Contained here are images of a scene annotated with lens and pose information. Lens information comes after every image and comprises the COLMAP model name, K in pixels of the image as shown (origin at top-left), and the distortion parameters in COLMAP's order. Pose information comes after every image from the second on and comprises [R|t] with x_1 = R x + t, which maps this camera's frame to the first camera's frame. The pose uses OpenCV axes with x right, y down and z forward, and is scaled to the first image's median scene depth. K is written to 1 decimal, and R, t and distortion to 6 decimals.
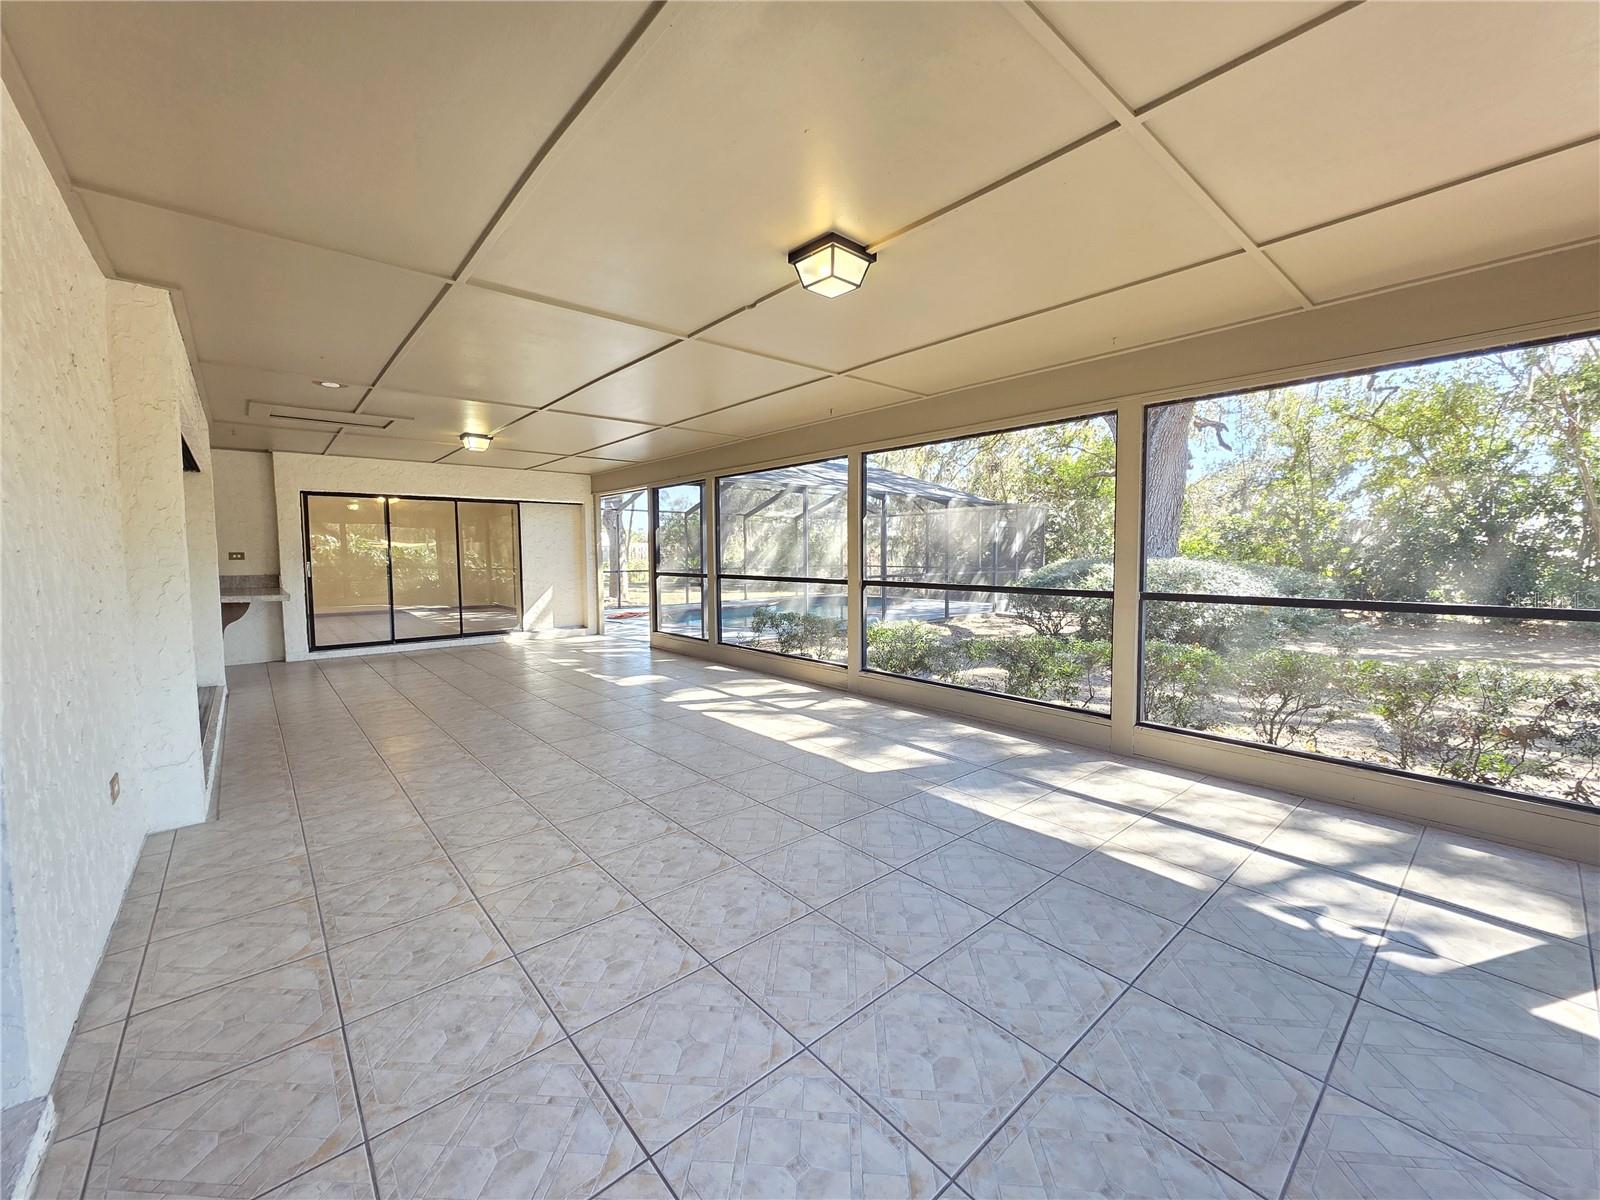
lens RADIAL K [[636.9, 0, 798.0], [0, 636.9, 589.3], [0, 0, 1]] dist [0.001606, -0.000219]
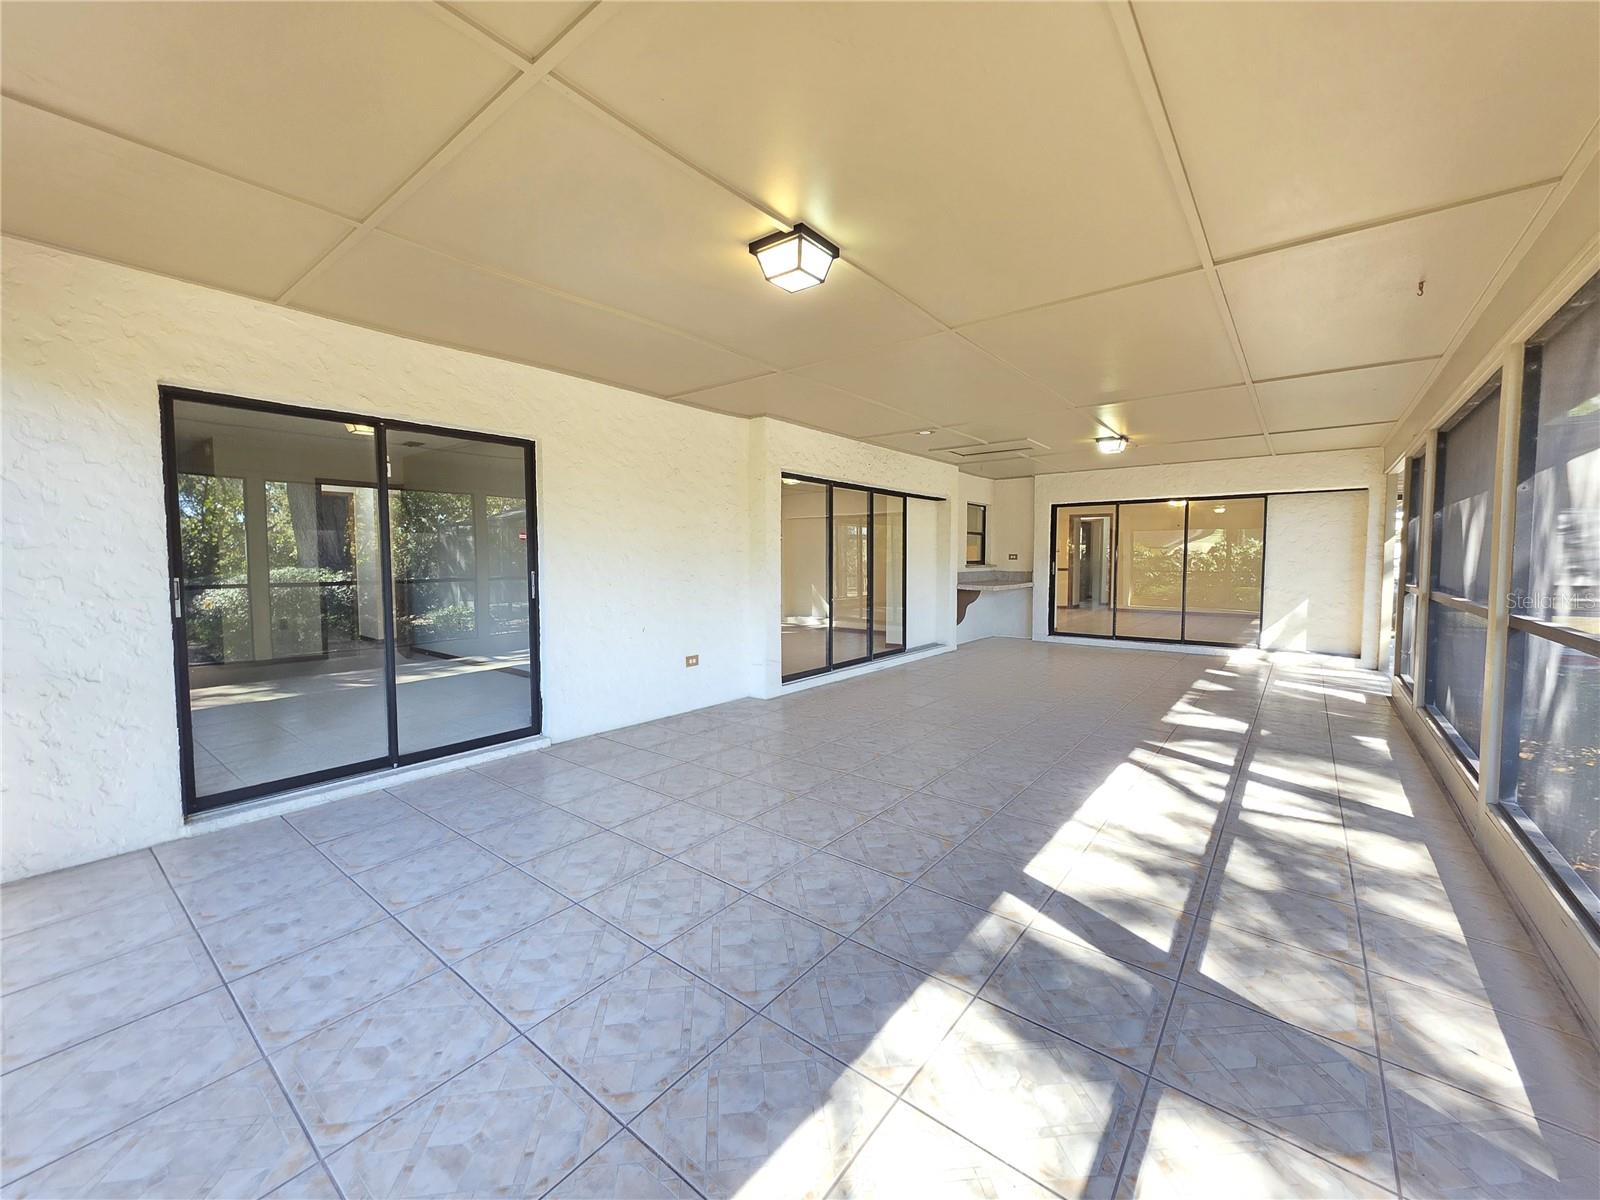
lens RADIAL K [[636.9, 0, 798.9], [0, 636.9, 600.2], [0, 0, 1]] dist [0.001606, -0.000219]
pose [[0.180136, 0.074402, -0.980824, 1.110807], [-0.059272, 0.996144, 0.064679, -0.062937], [0.981854, 0.046485, 0.183851, 0.917791]]
